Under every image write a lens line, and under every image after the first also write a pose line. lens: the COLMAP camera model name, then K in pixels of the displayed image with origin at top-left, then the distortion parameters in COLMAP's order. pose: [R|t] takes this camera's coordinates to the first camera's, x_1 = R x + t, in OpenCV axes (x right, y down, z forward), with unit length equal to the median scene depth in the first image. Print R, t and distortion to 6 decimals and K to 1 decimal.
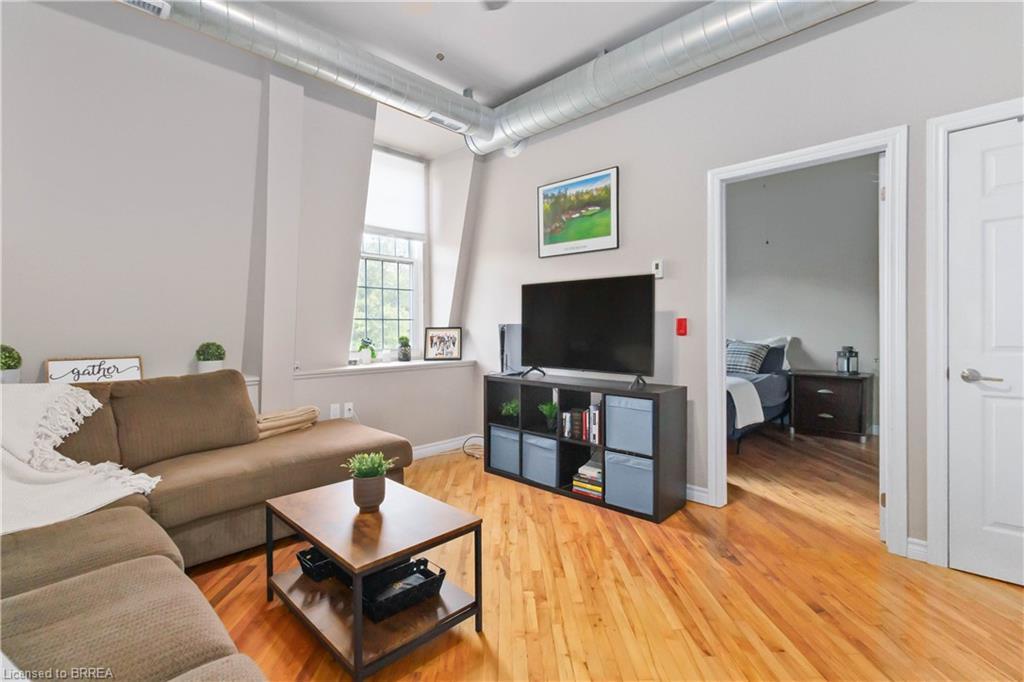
lens RADIAL K [[474.3, 0, 513.3], [0, 474.3, 336.8], [0, 0, 1]] dist [0.003487, -0.000616]
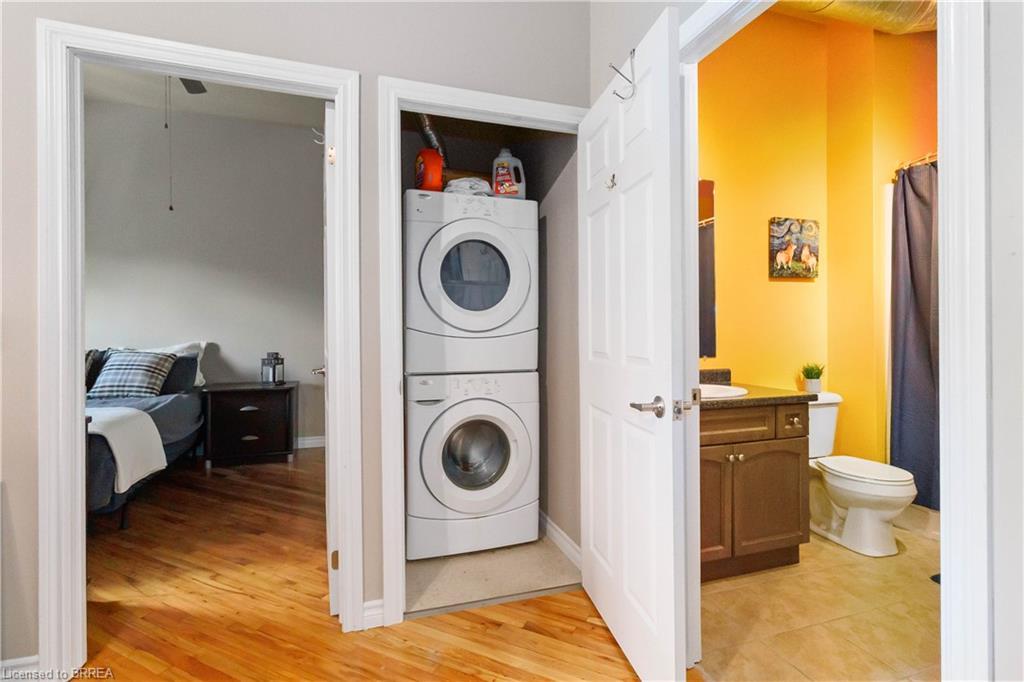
lens RADIAL K [[474.3, 0, 511.5], [0, 474.3, 327.4], [0, 0, 1]] dist [0.003487, -0.000616]
pose [[0.450743, 0.007752, 0.892620, 0.165871], [0.015255, 0.999749, -0.016385, -0.006349], [-0.892524, 0.021002, 0.450512, 0.290507]]
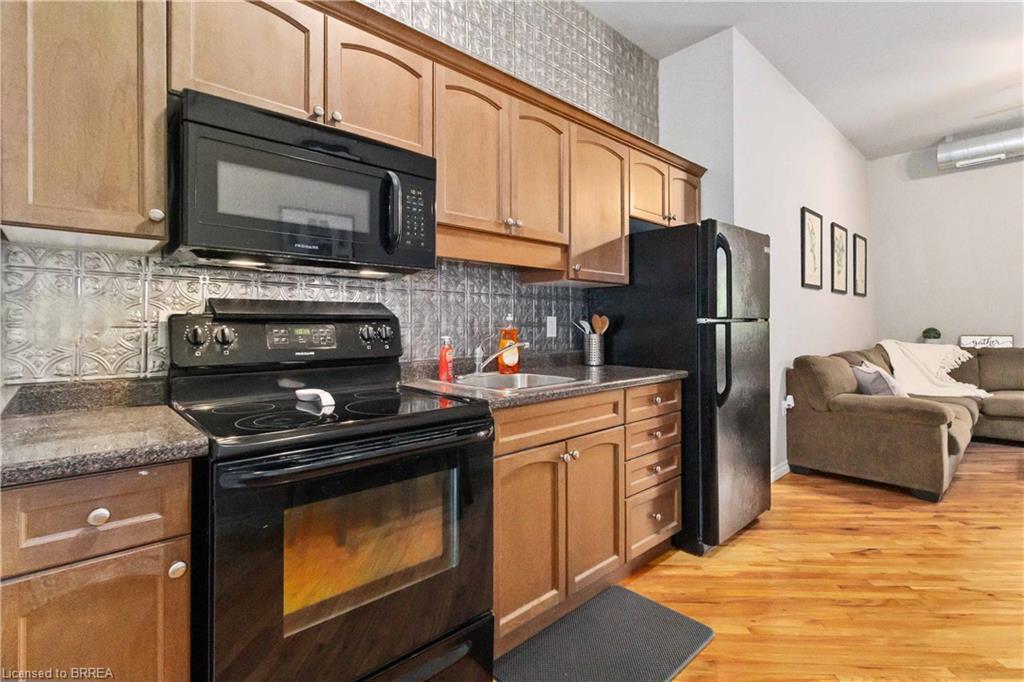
lens RADIAL K [[474.3, 0, 518.8], [0, 474.3, 323.8], [0, 0, 1]] dist [0.003487, -0.000616]
pose [[-0.044346, 0.009710, -0.998969, 0.900617], [-0.005867, 0.999933, 0.009979, -0.007832], [0.998999, 0.006304, -0.044286, -0.610852]]
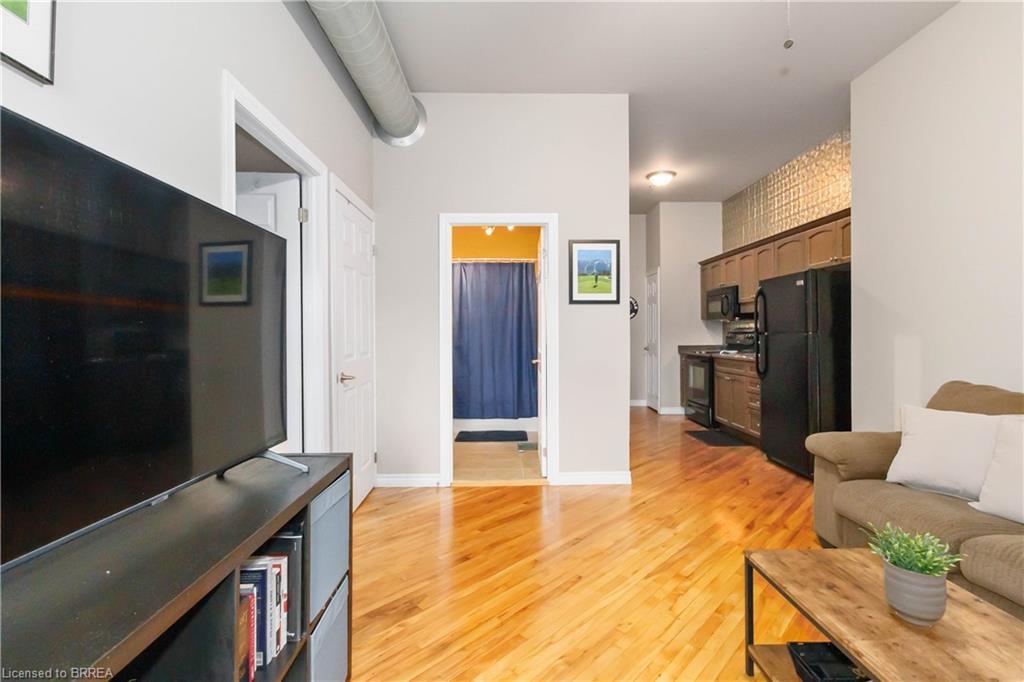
lens RADIAL K [[474.3, 0, 520.5], [0, 474.3, 339.7], [0, 0, 1]] dist [0.003487, -0.000616]
pose [[-0.724490, 0.006119, 0.689258, -0.203178], [0.021658, 0.999669, 0.013890, -0.021496], [-0.688945, 0.024991, -0.724383, 1.020435]]
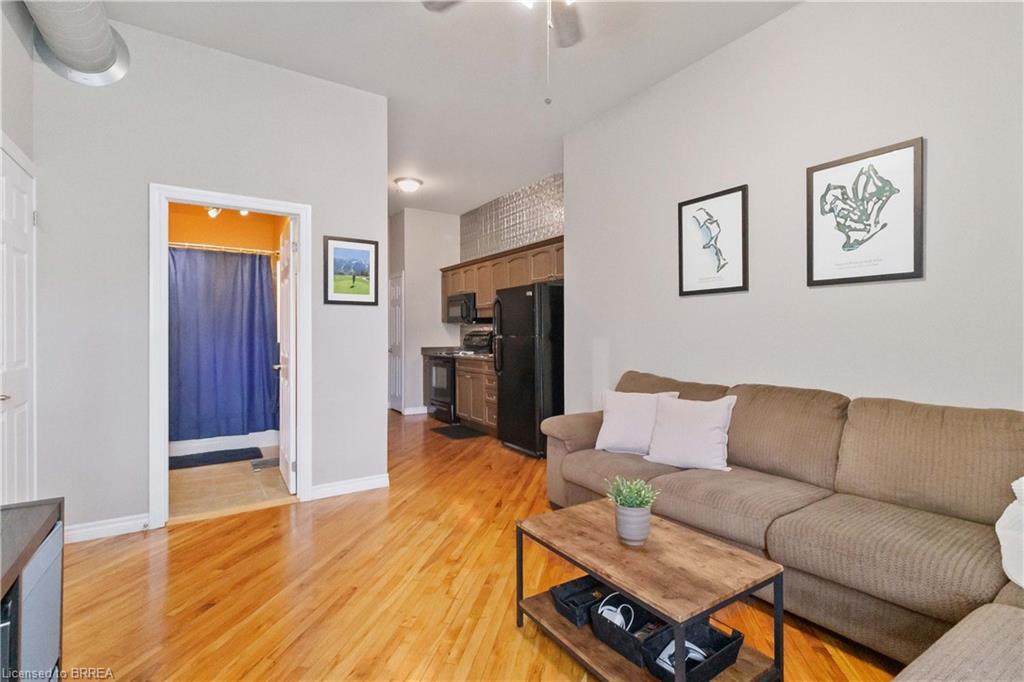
lens RADIAL K [[474.3, 0, 524.0], [0, 474.3, 340.3], [0, 0, 1]] dist [0.003487, -0.000616]
pose [[-0.980584, 0.009924, 0.195847, -0.156344], [0.014270, 0.999682, 0.020792, -0.022745], [-0.195578, 0.023183, -0.980414, 1.066266]]
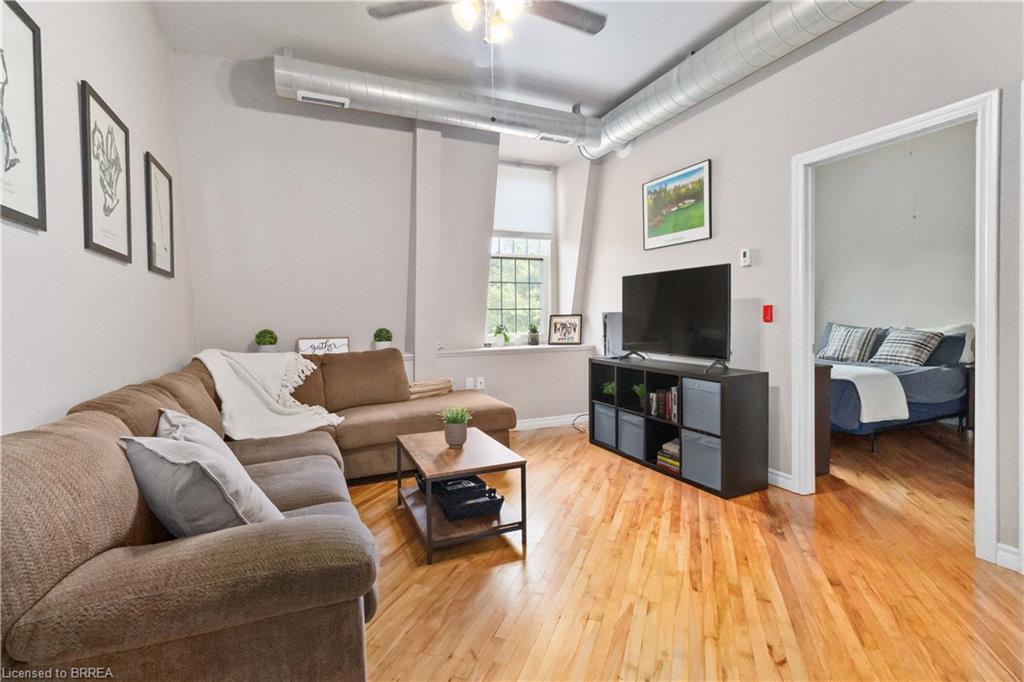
lens RADIAL K [[474.3, 0, 511.8], [0, 474.3, 330.6], [0, 0, 1]] dist [0.003487, -0.000616]
pose [[0.928442, 0.003855, -0.371458, 0.204068], [0.001255, 0.999908, 0.013514, 0.000906], [0.371476, -0.013013, 0.928351, -0.128651]]
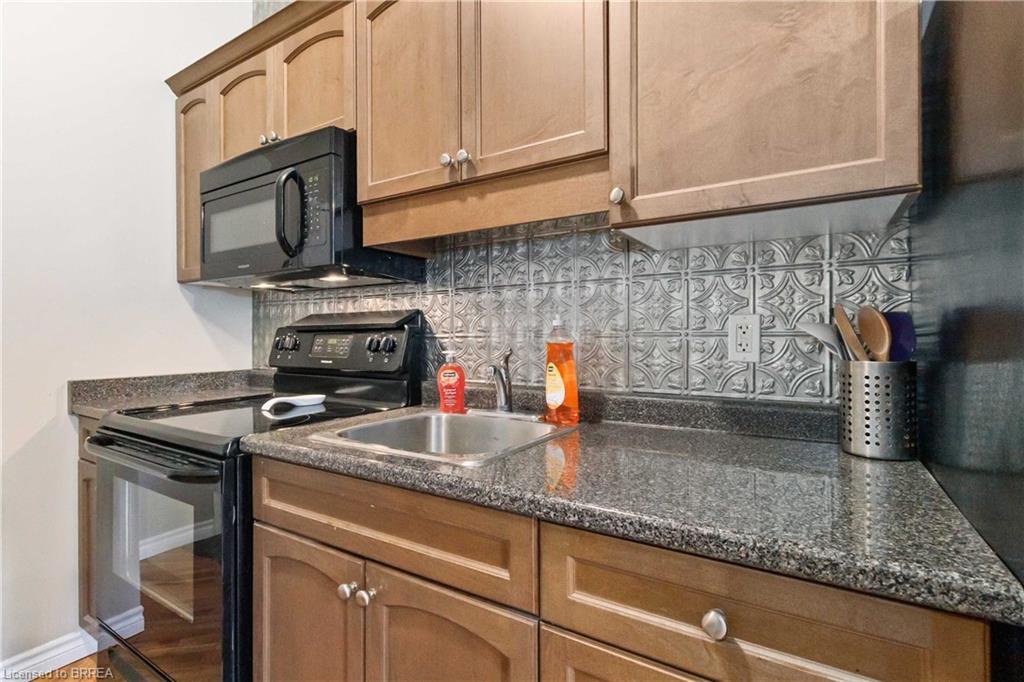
lens RADIAL K [[474.3, 0, 492.9], [0, 474.3, 335.7], [0, 0, 1]] dist [0.003487, -0.000616]
pose [[-0.979982, 0.011239, -0.198767, 0.359164], [0.009879, 0.999921, 0.007829, -0.001917], [0.198839, 0.005709, -0.980016, -0.306240]]
